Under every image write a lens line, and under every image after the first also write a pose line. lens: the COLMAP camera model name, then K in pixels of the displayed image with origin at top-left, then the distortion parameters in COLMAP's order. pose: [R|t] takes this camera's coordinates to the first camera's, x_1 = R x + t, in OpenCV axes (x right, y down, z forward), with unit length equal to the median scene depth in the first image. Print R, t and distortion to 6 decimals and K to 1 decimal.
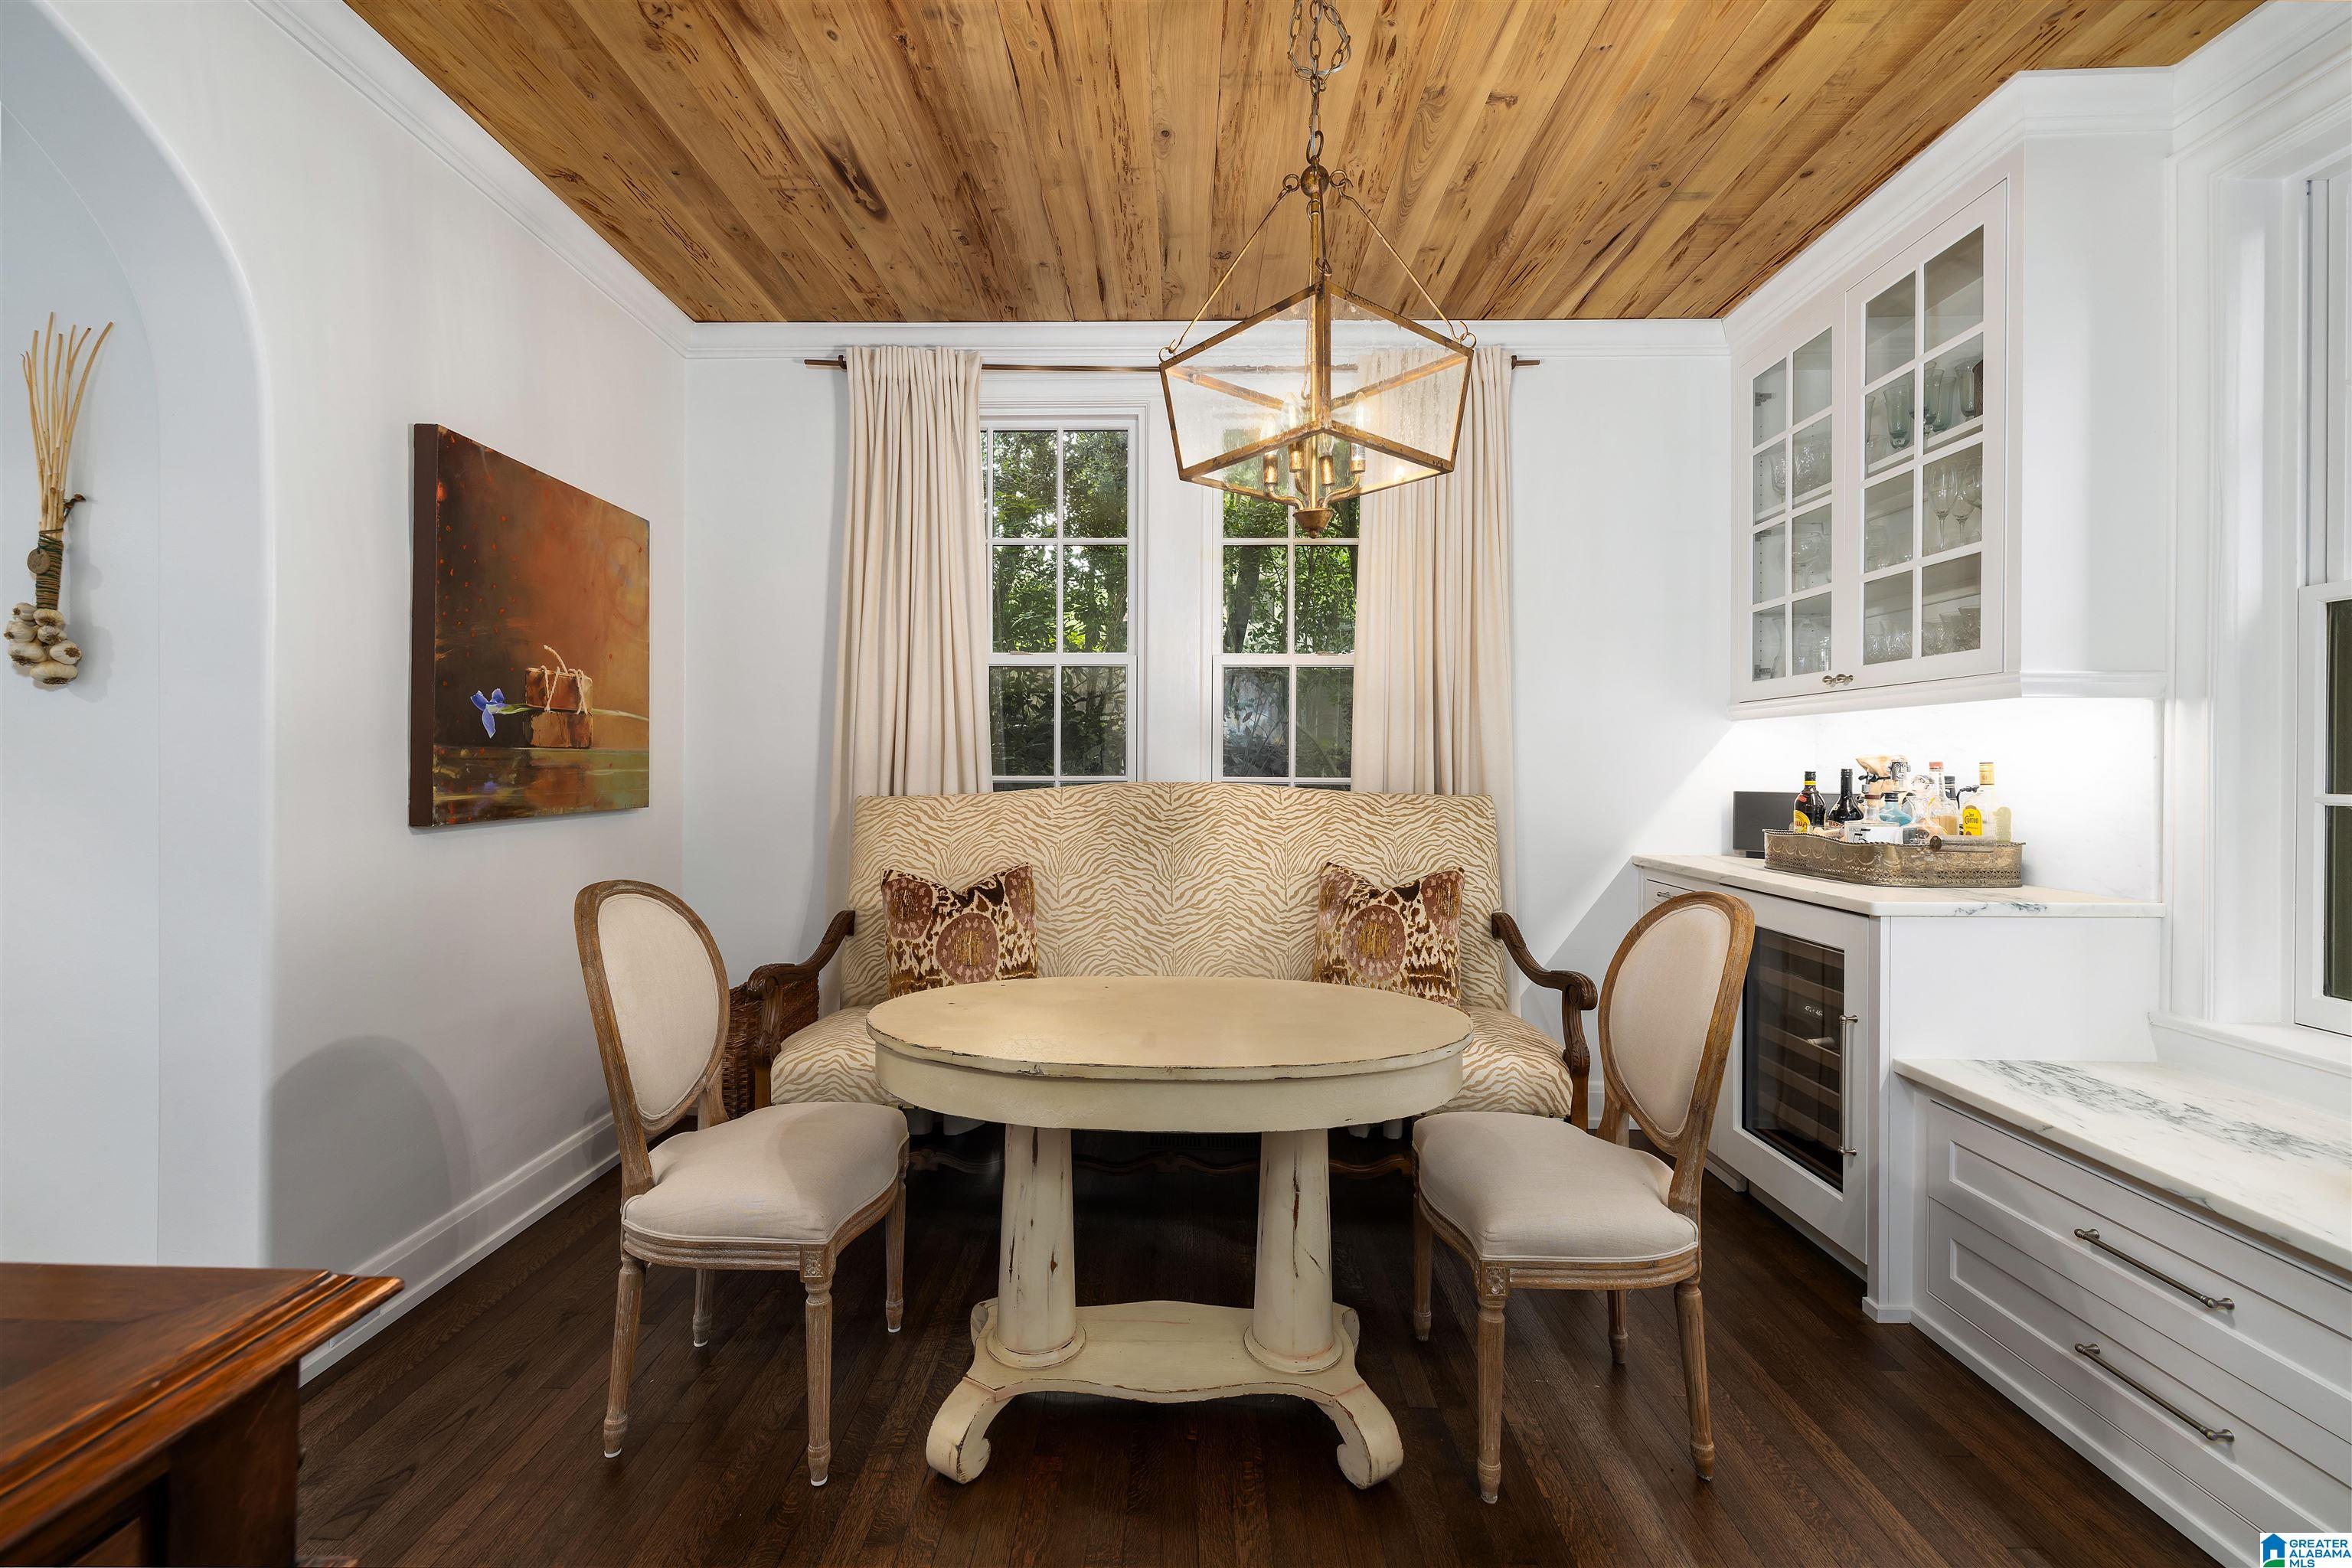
lens RADIAL K [[993.8, 0, 1167.3], [0, 993.8, 759.6], [0, 0, 1]] dist [0.002132, 0.000382]
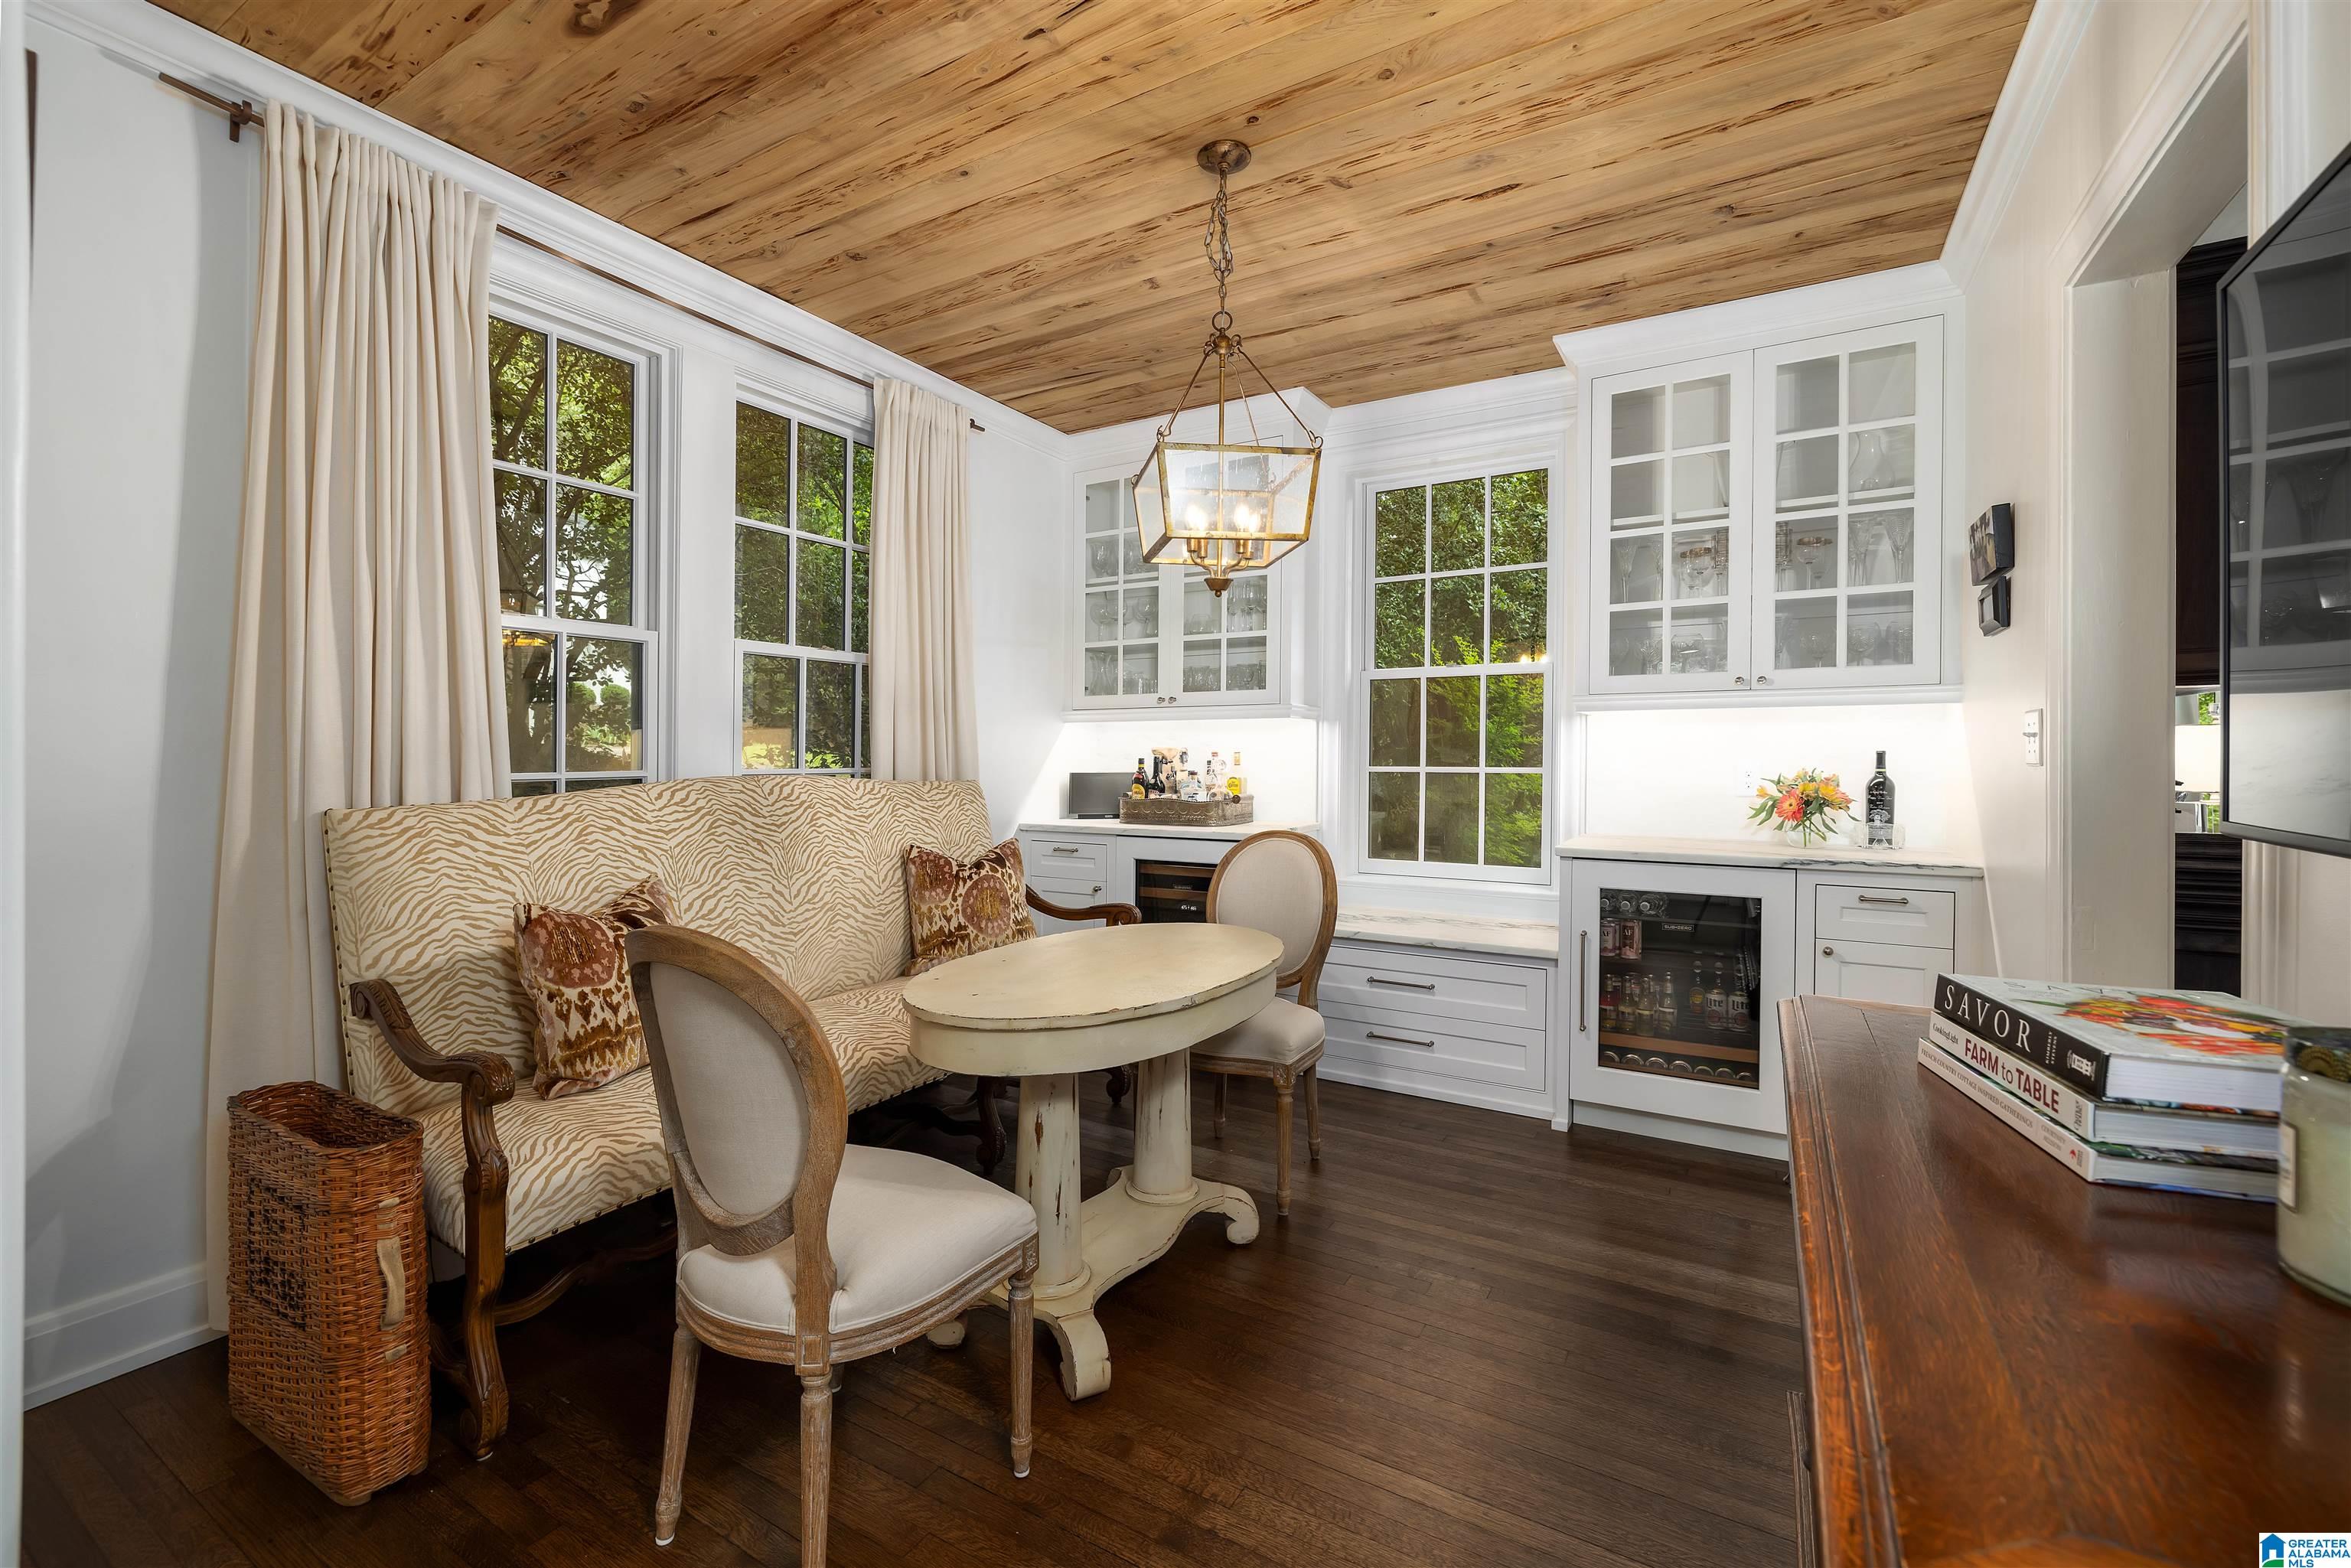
lens RADIAL K [[976.1, 0, 1175.9], [0, 976.1, 753.2], [0, 0, 1]] dist [-0.001102, 0.000010]
pose [[0.491450, -0.004742, 0.870893, -0.636079], [-0.001445, 0.999979, 0.006260, -0.005287], [-0.870905, -0.004335, 0.491433, 0.214878]]
